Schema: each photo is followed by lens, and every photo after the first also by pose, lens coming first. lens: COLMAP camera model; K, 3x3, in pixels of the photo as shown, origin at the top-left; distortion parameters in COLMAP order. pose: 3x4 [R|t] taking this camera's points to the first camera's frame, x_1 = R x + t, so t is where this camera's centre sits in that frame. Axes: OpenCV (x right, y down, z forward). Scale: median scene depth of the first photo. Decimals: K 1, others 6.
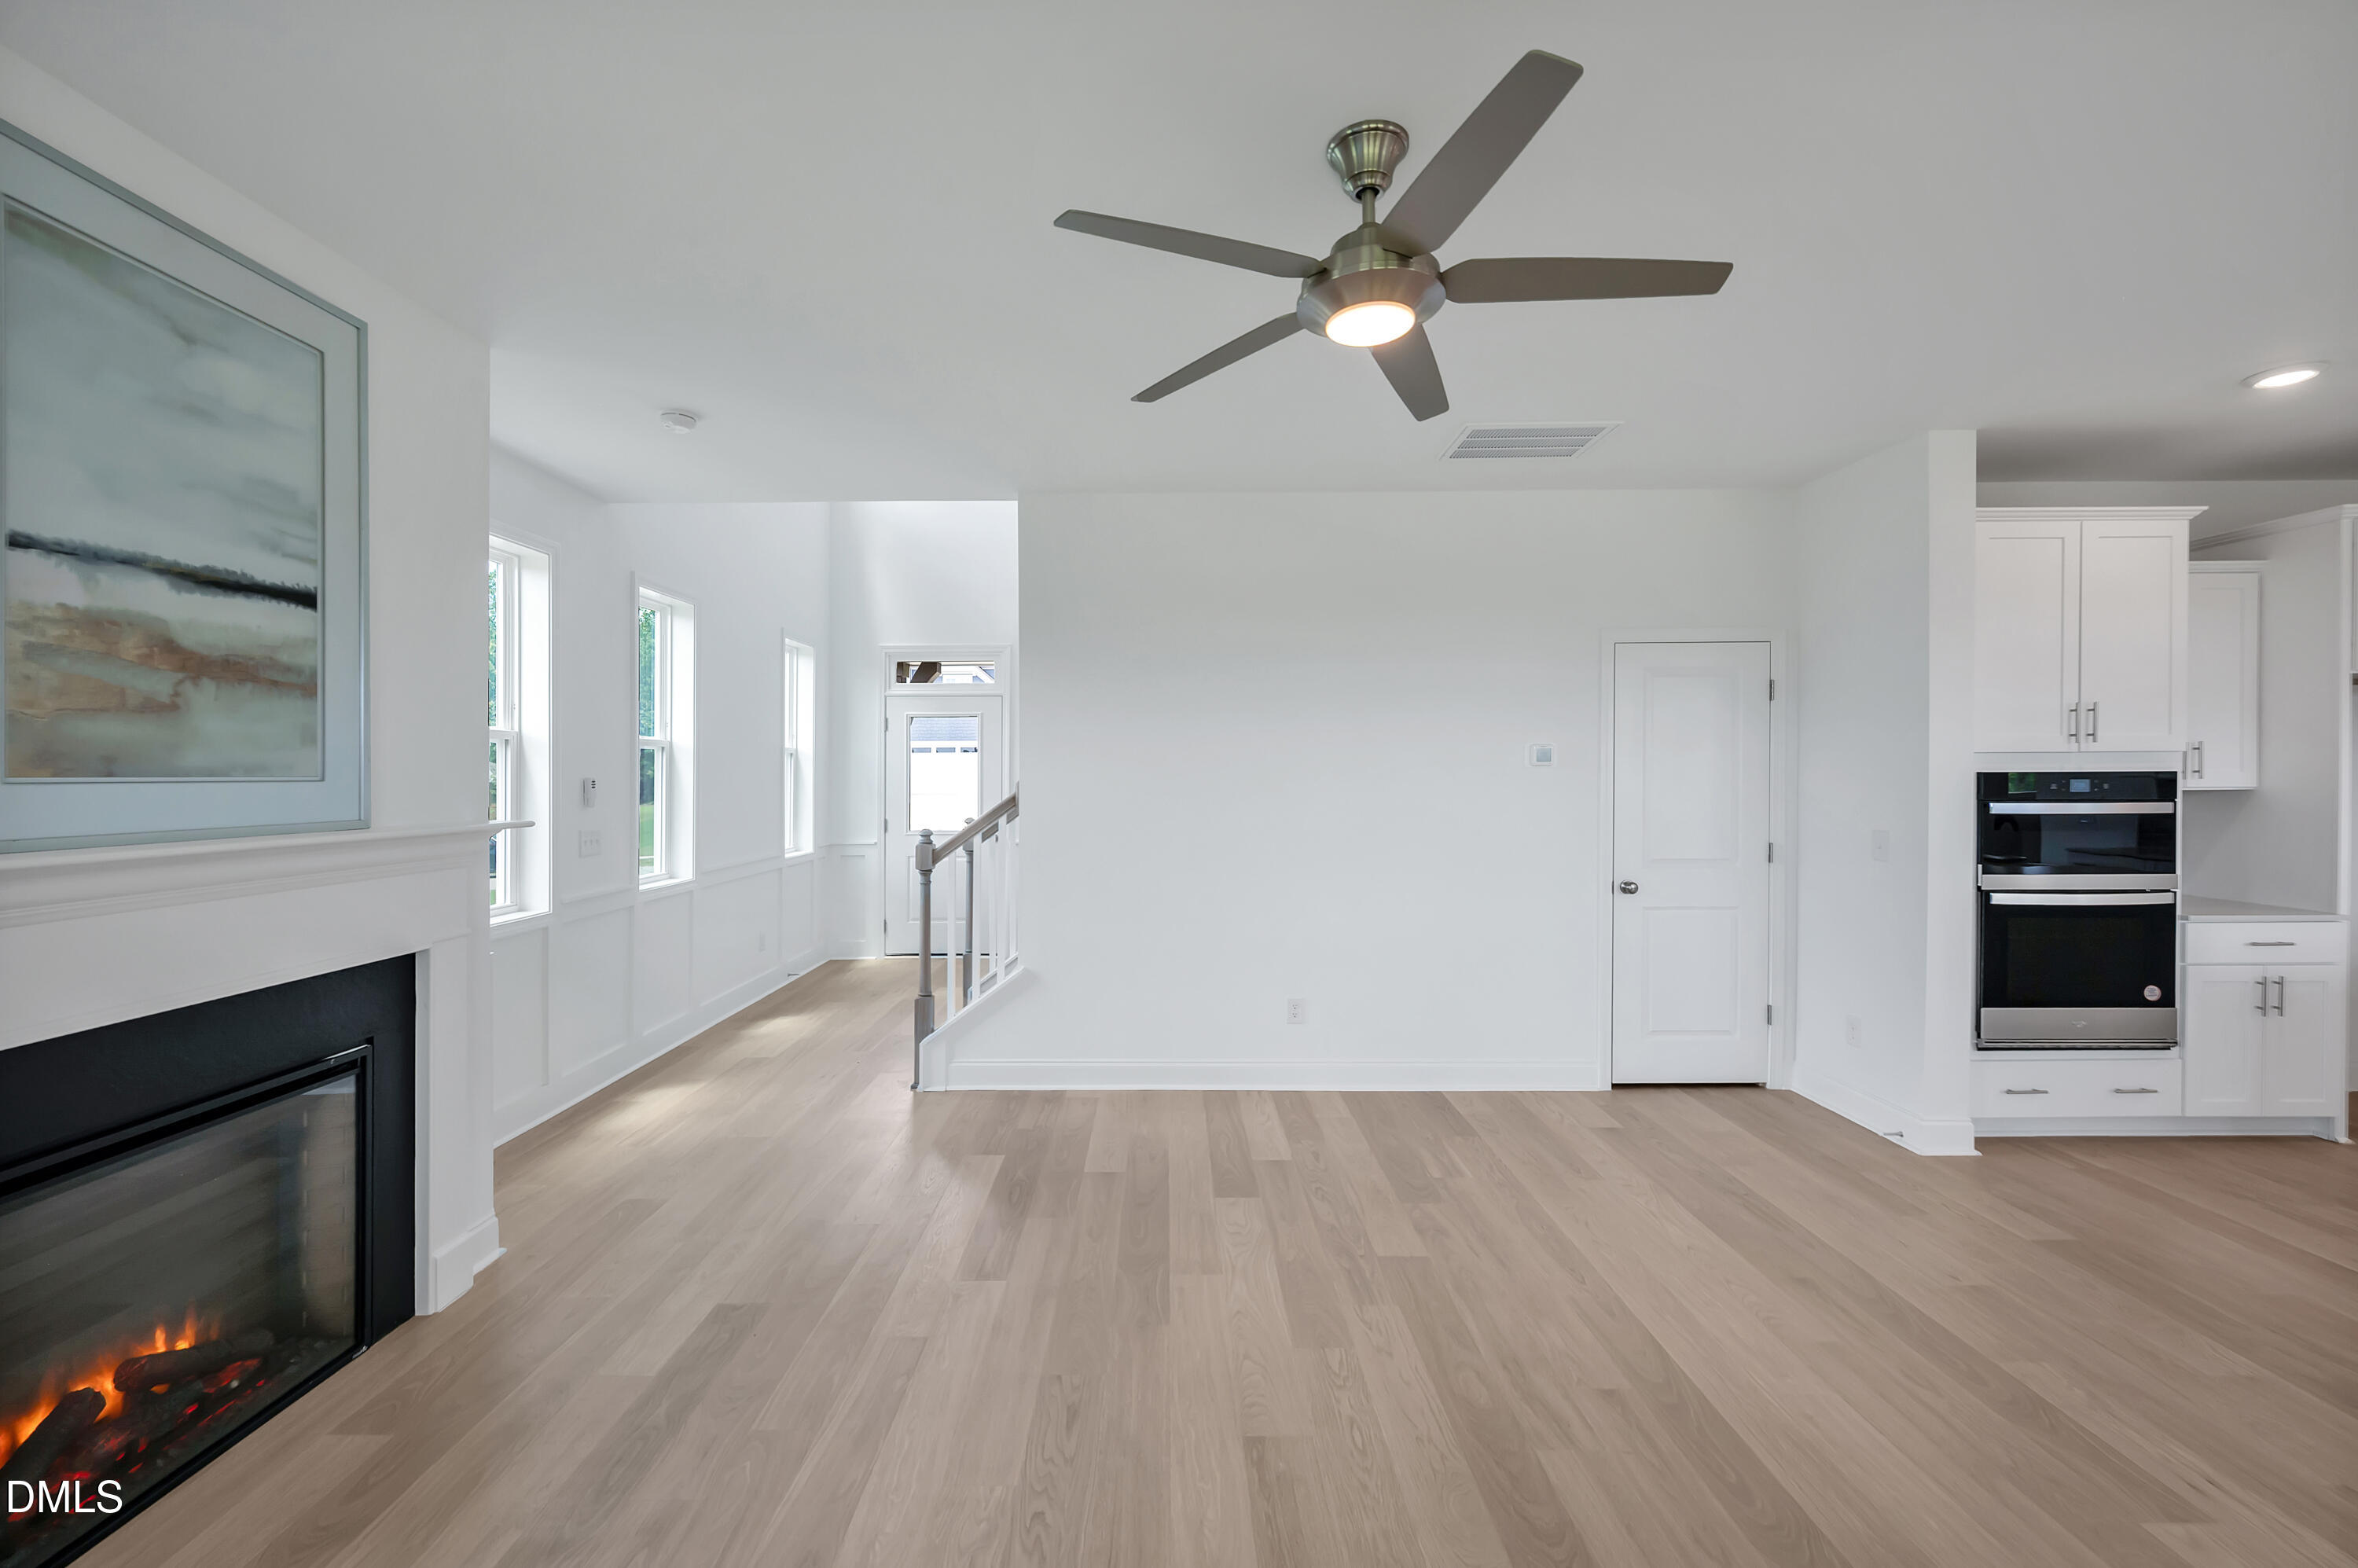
lens RADIAL K [[995.8, 0, 1179.0], [0, 995.8, 784.0], [0, 0, 1]] dist [0.000516, -0.000022]
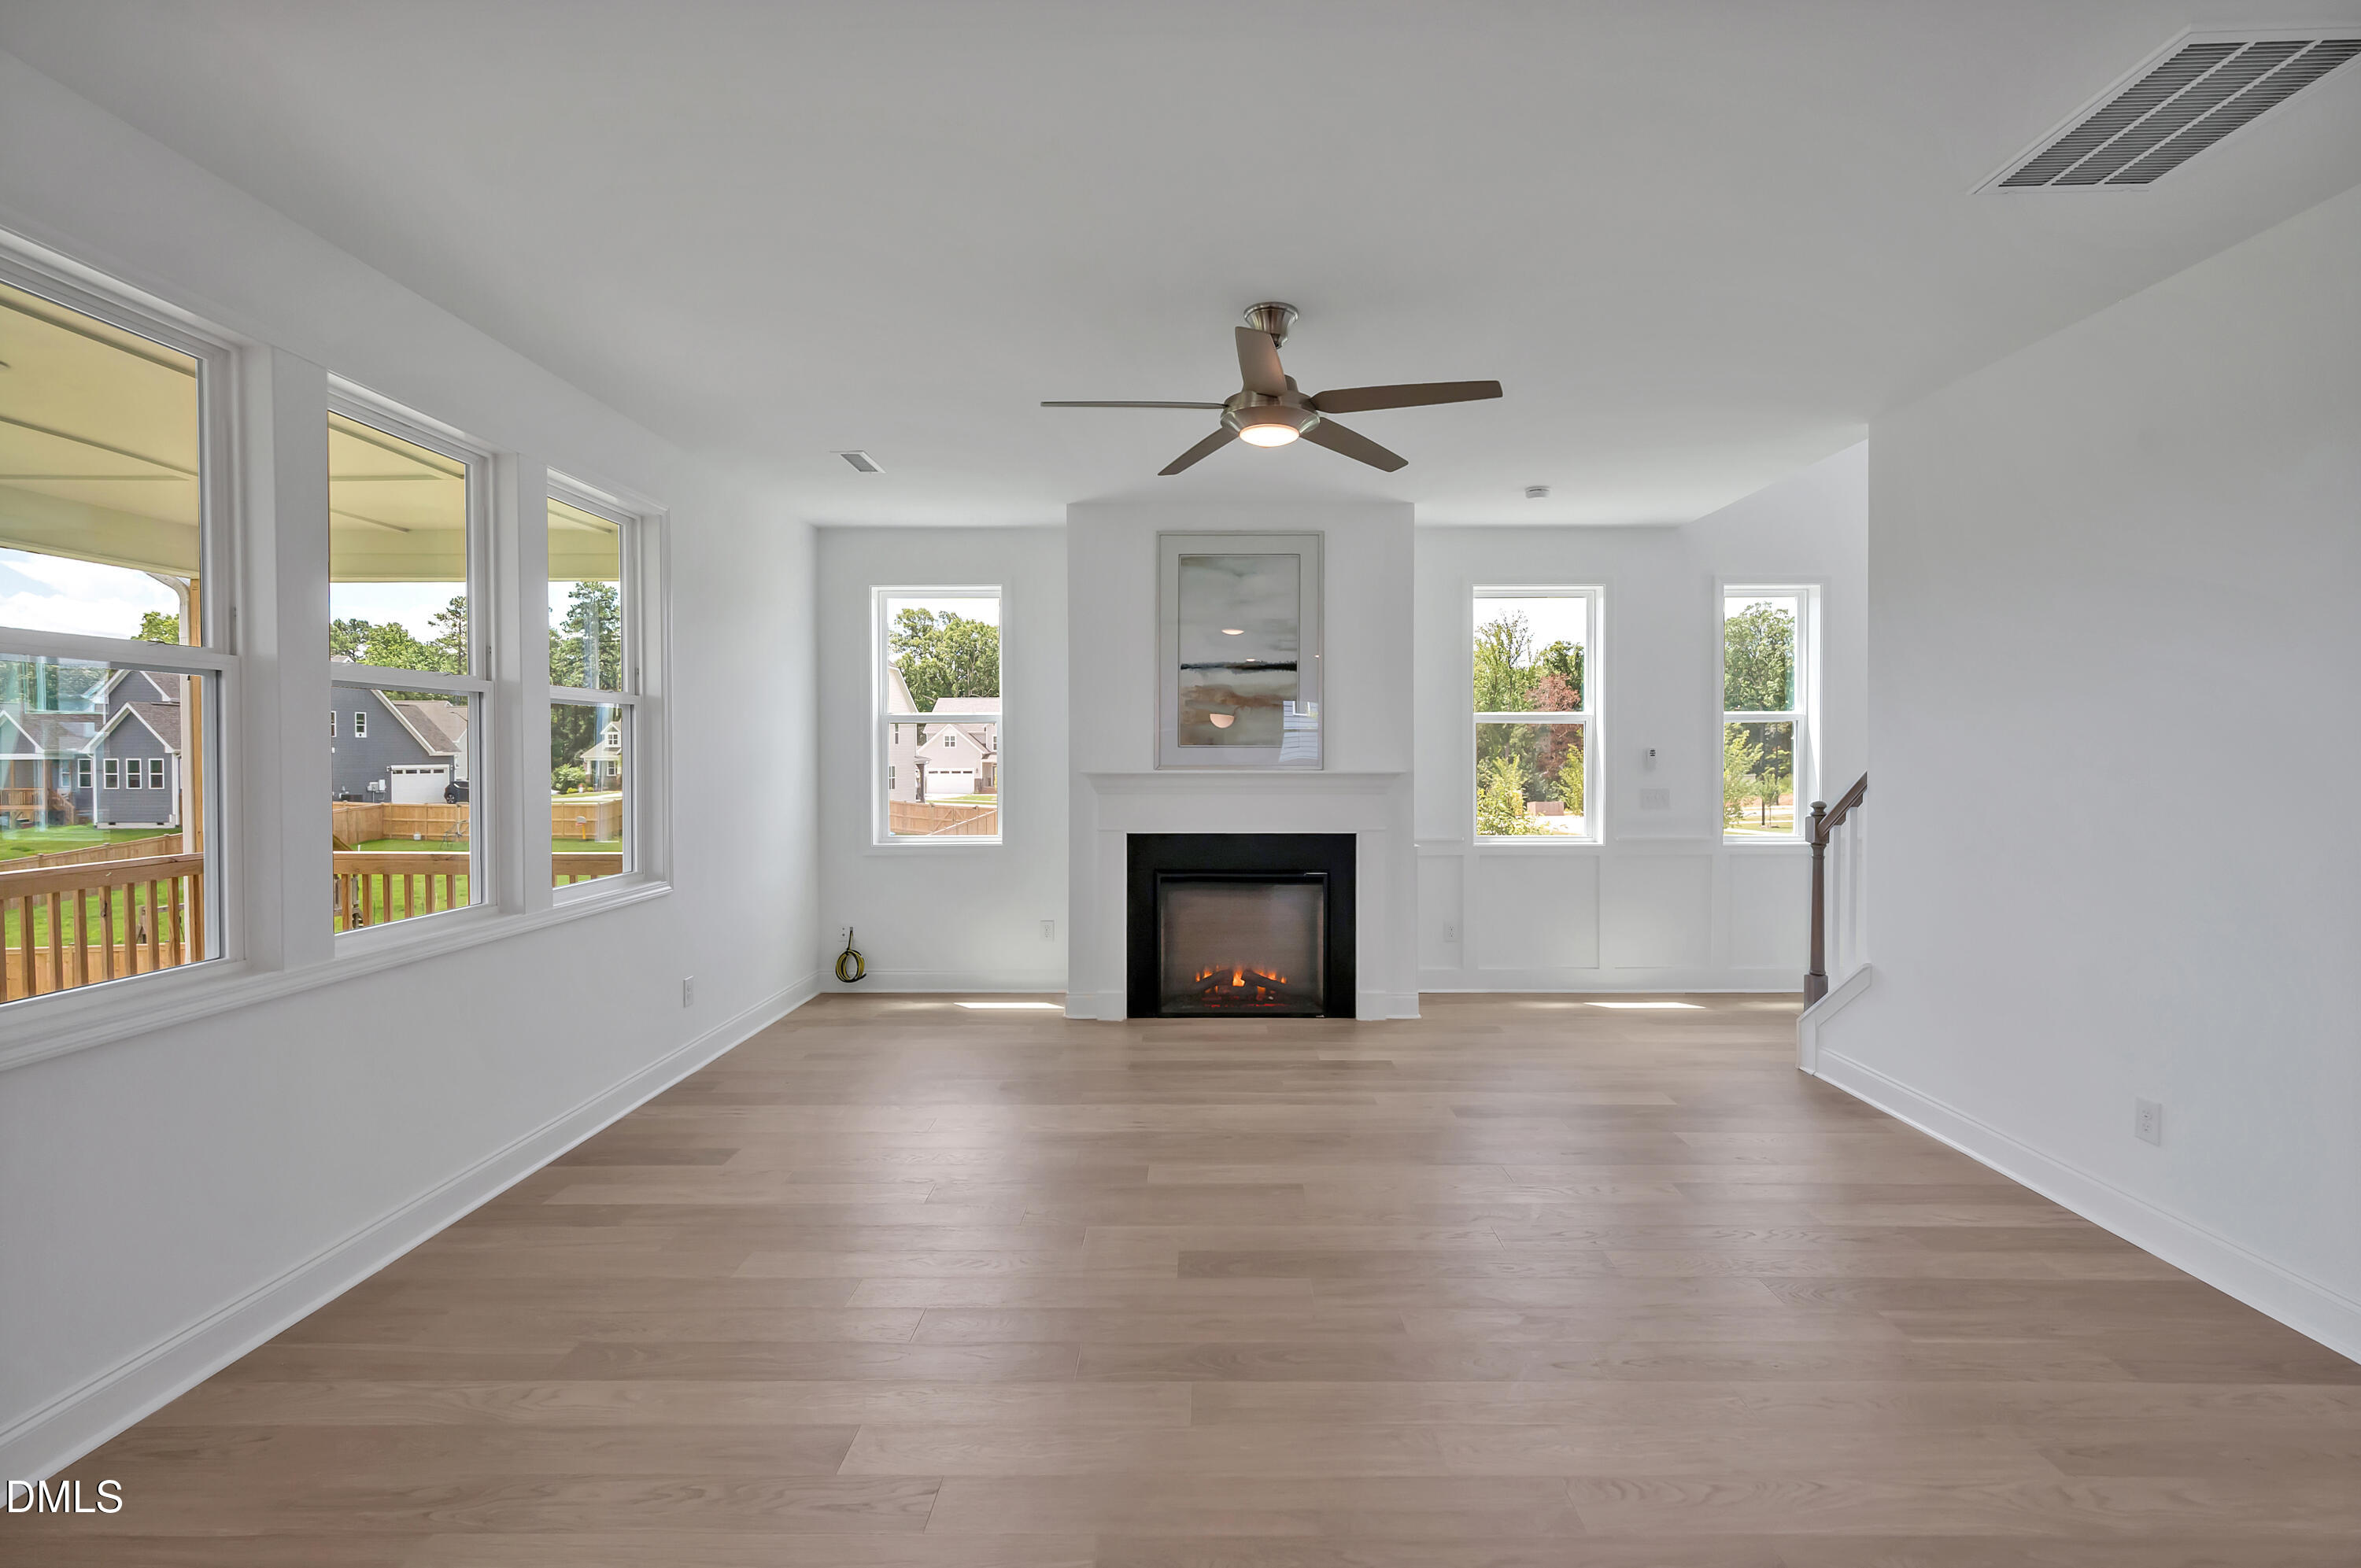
lens RADIAL K [[1109.0, 0, 1180.5], [0, 1109.0, 784.0], [0, 0, 1]] dist [0.000782, 0.000150]
pose [[-0.038465, 0.031017, -0.998778, 1.665241], [-0.011173, 0.999442, 0.031468, 0.004200], [0.999198, 0.012370, -0.038097, 0.847316]]
